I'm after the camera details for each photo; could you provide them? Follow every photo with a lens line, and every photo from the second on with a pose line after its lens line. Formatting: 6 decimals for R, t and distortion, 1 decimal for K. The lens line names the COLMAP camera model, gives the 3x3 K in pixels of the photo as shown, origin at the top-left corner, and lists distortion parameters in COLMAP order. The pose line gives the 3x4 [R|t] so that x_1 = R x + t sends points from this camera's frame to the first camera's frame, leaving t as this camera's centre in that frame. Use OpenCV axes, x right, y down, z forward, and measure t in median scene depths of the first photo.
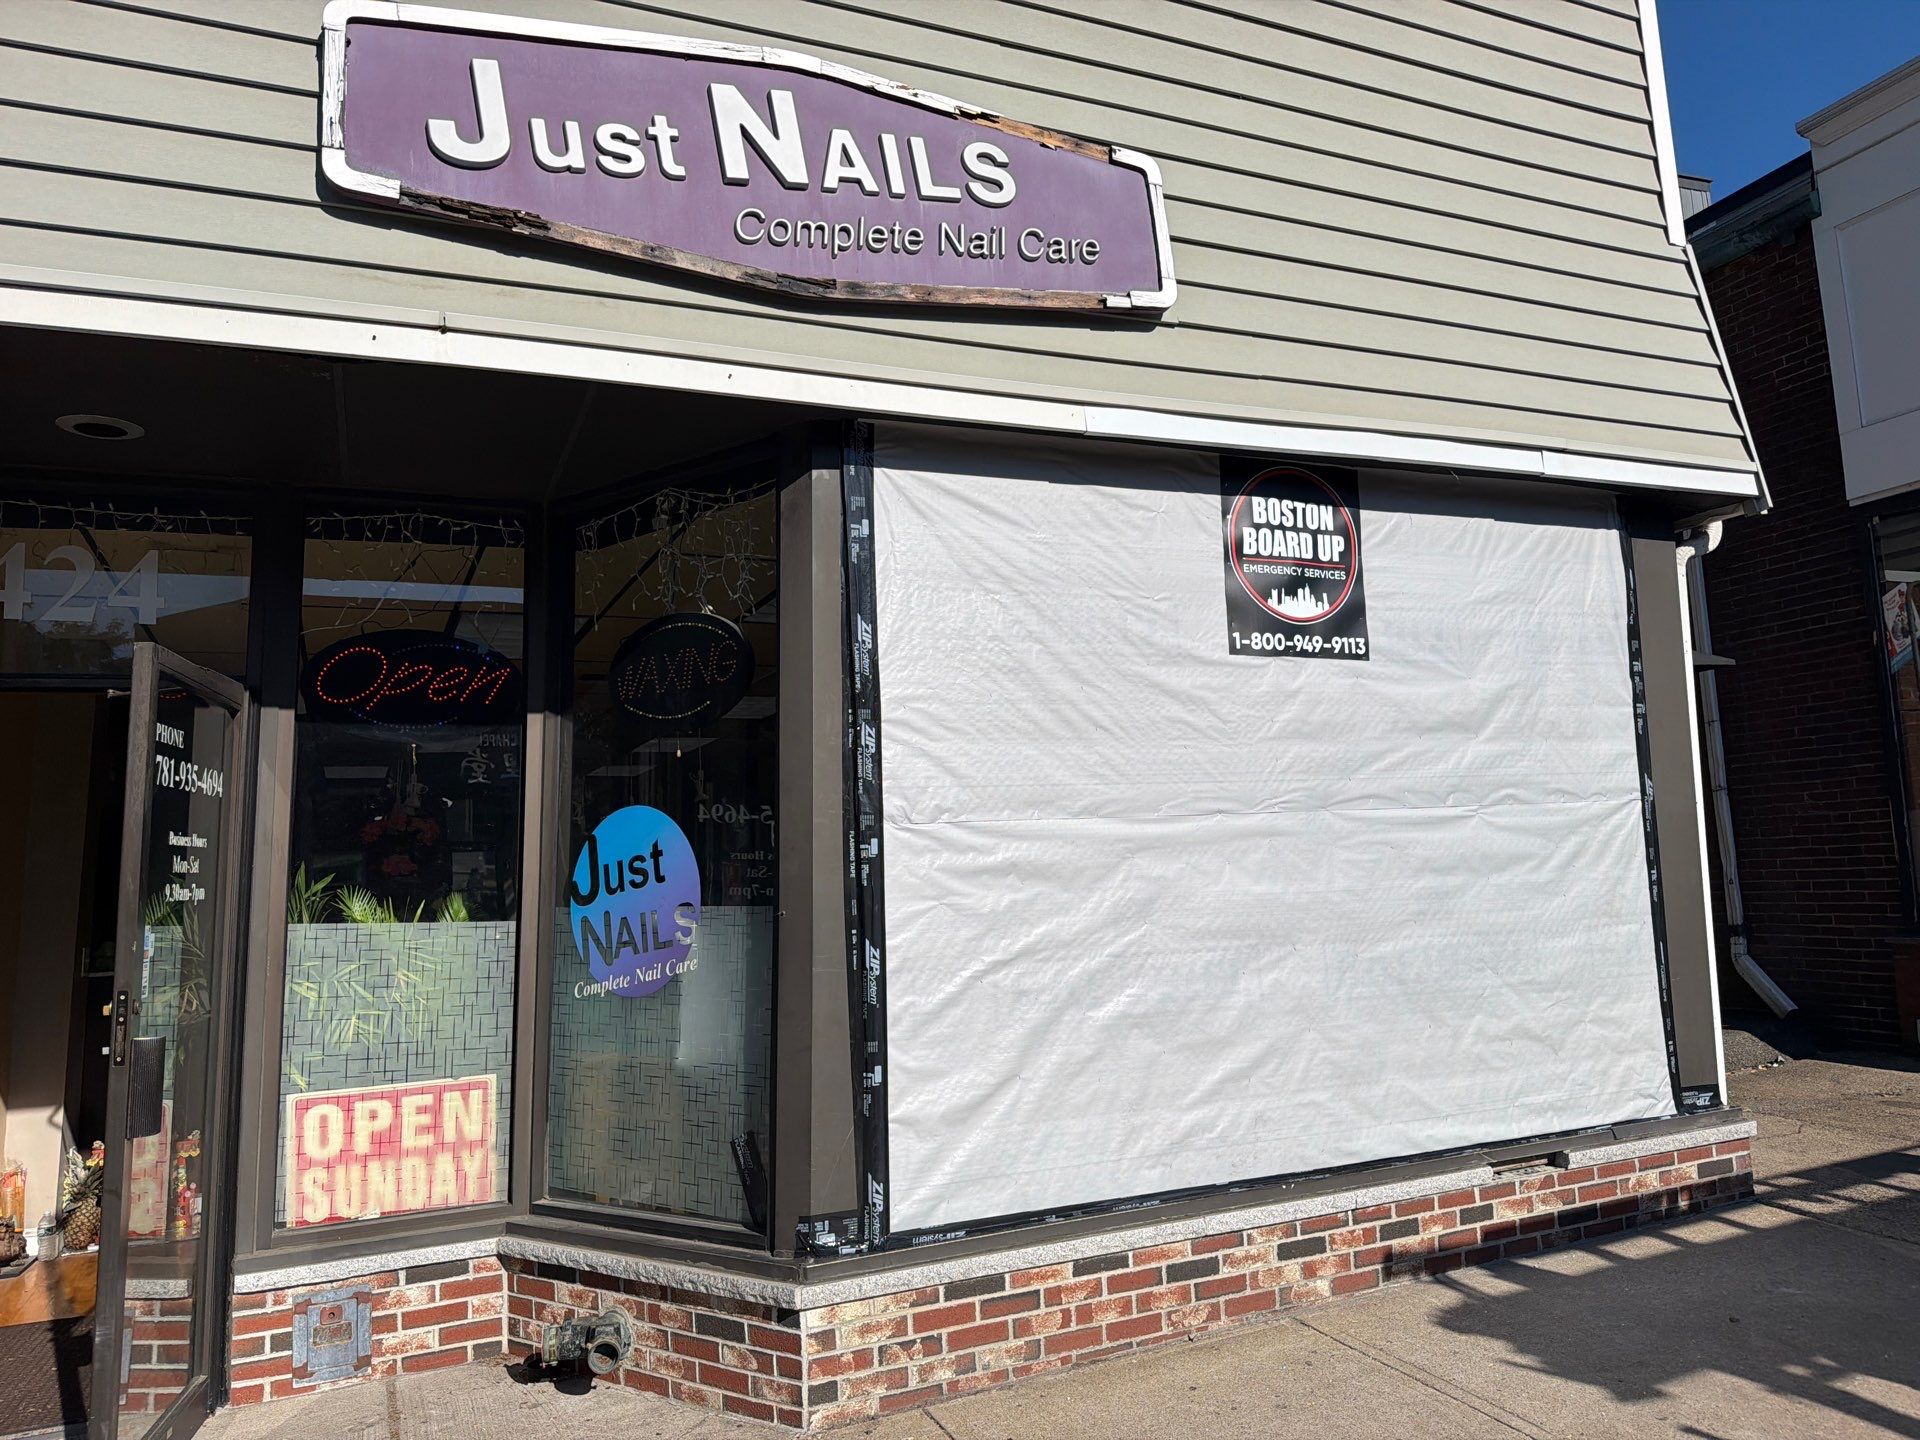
lens RADIAL K [[1331.6, 0, 953.3], [0, 1331.6, 737.8], [0, 0, 1]] dist [0.040578, -0.057104]
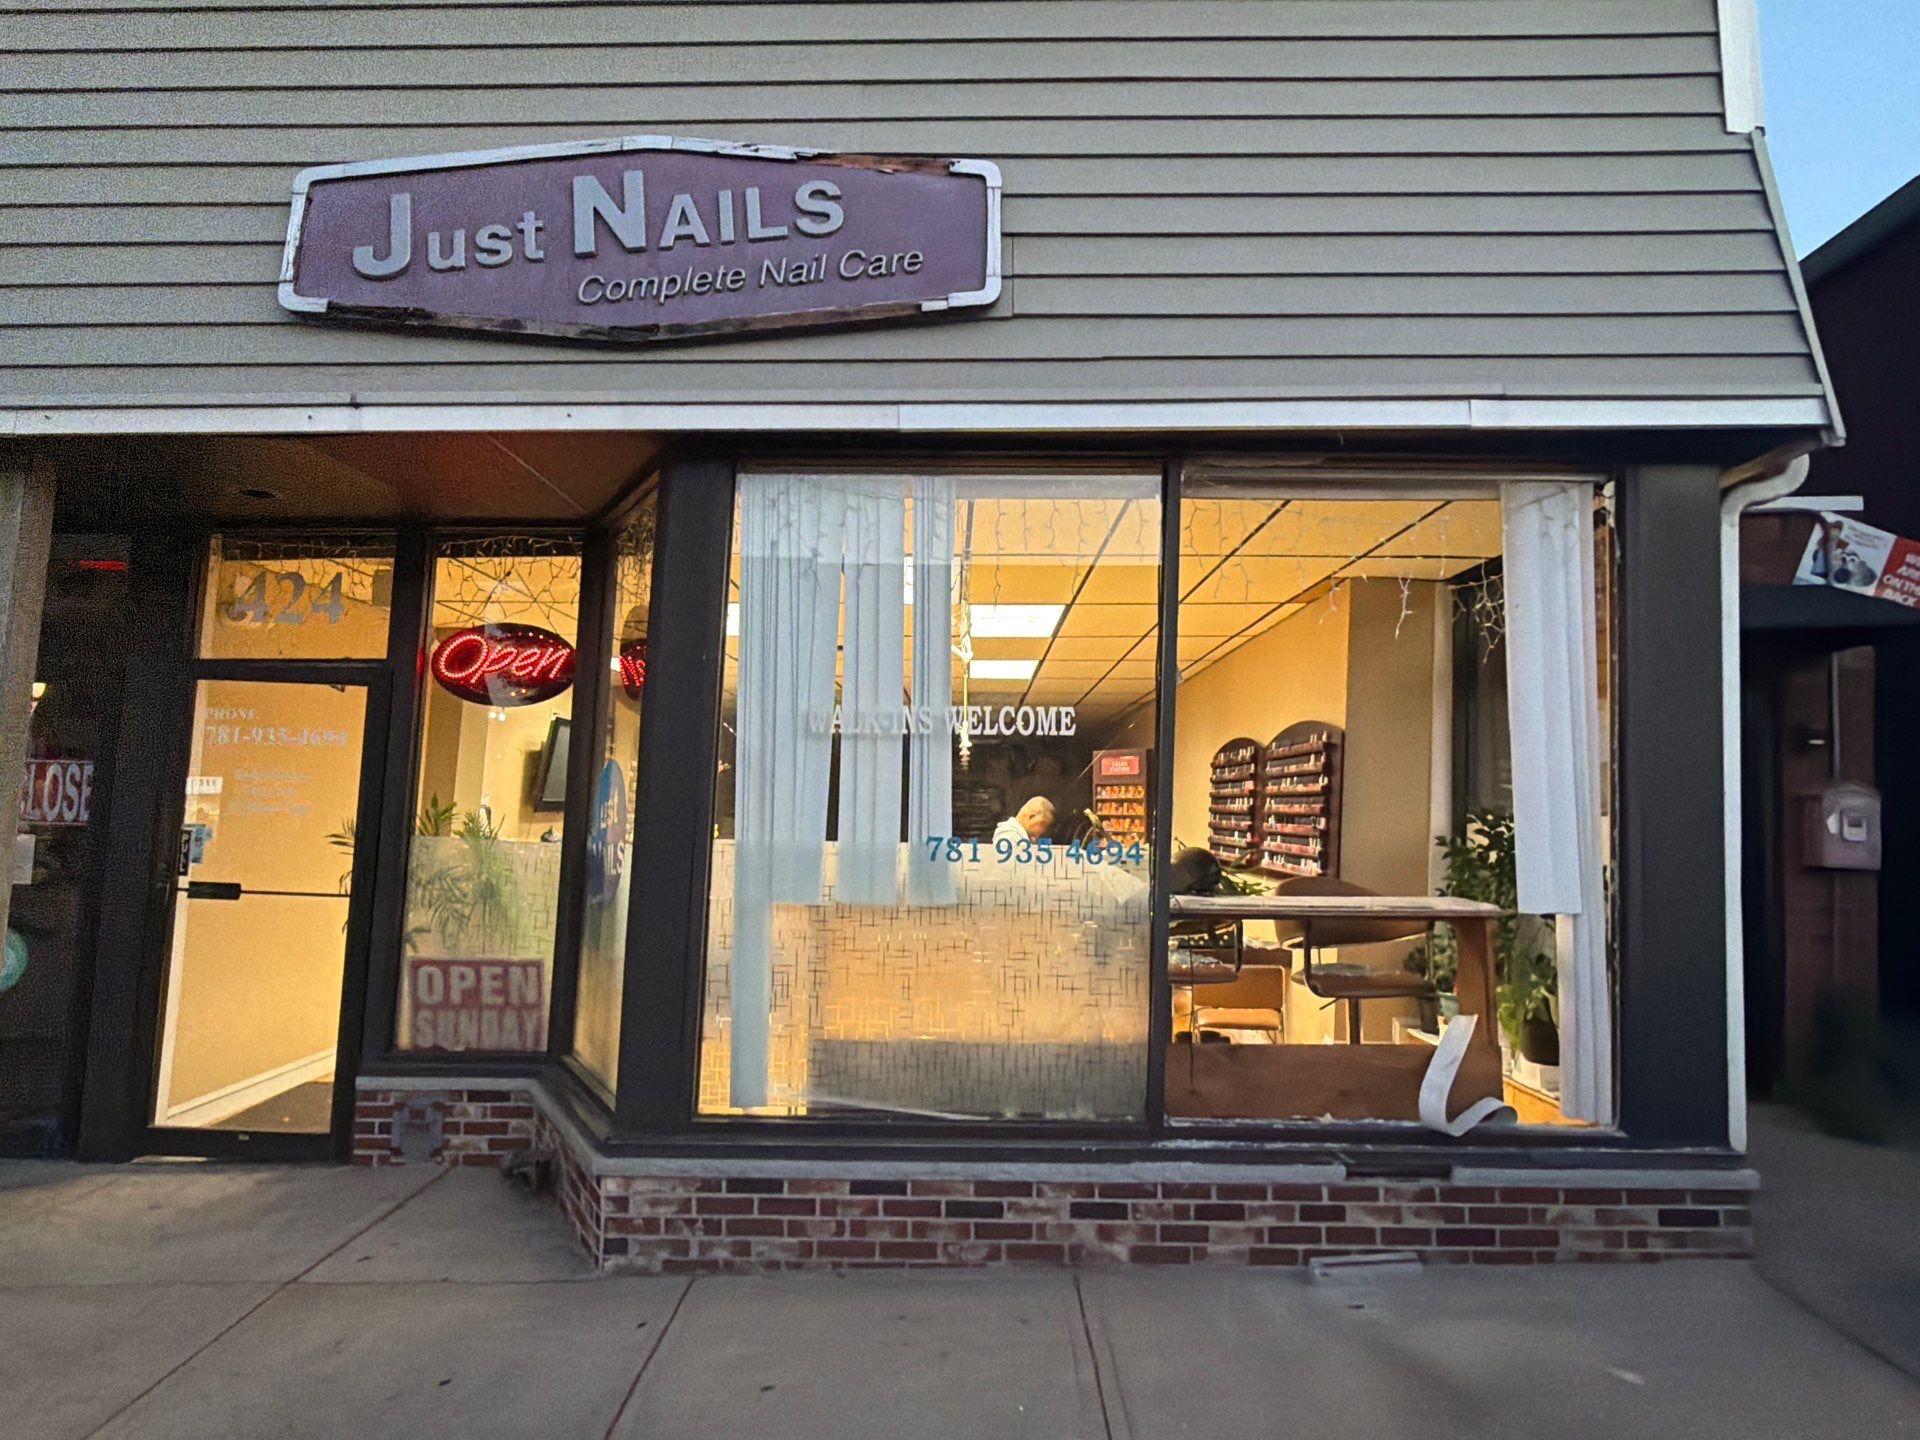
lens RADIAL K [[1121.4, 0, 958.9], [0, 1121.4, 719.2], [0, 0, 1]] dist [-0.004866, 0.001930]
pose [[0.905309, 0.019160, -0.424321, 0.522038], [-0.005773, 0.999445, 0.032813, -0.024441], [0.424714, -0.027256, 0.904917, 0.185511]]
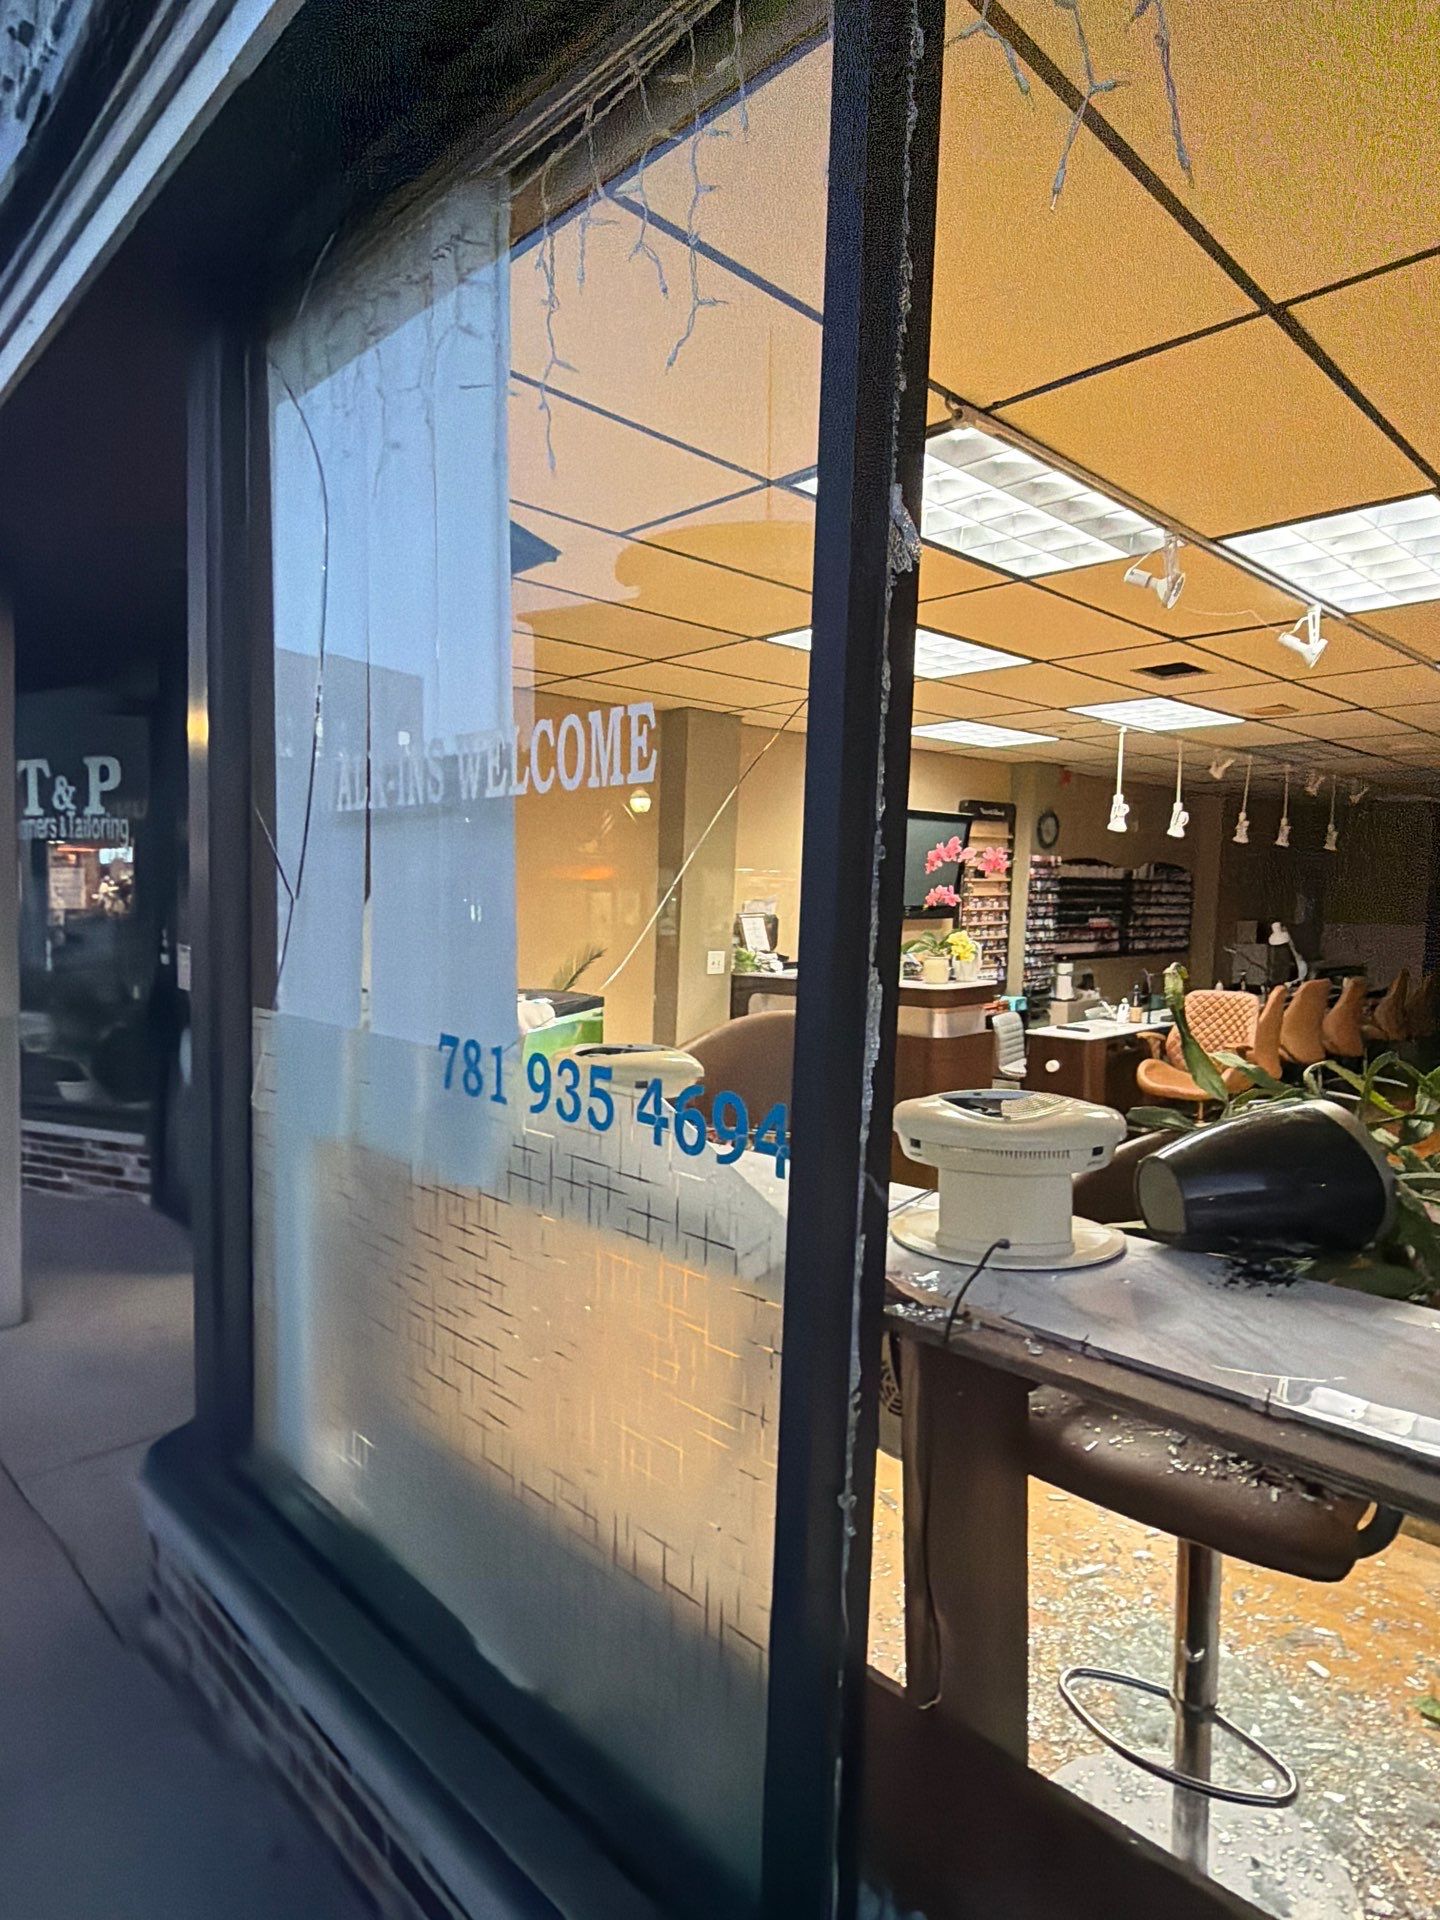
lens RADIAL K [[1121.4, 0, 725.7], [0, 1121.4, 966.0], [0, 0, 1]] dist [-0.004866, 0.001930]
pose [[0.343892, 0.109023, -0.932659, 0.530685], [0.075147, 0.986856, 0.143067, 0.025944], [0.935997, -0.119286, 0.331180, 0.964253]]
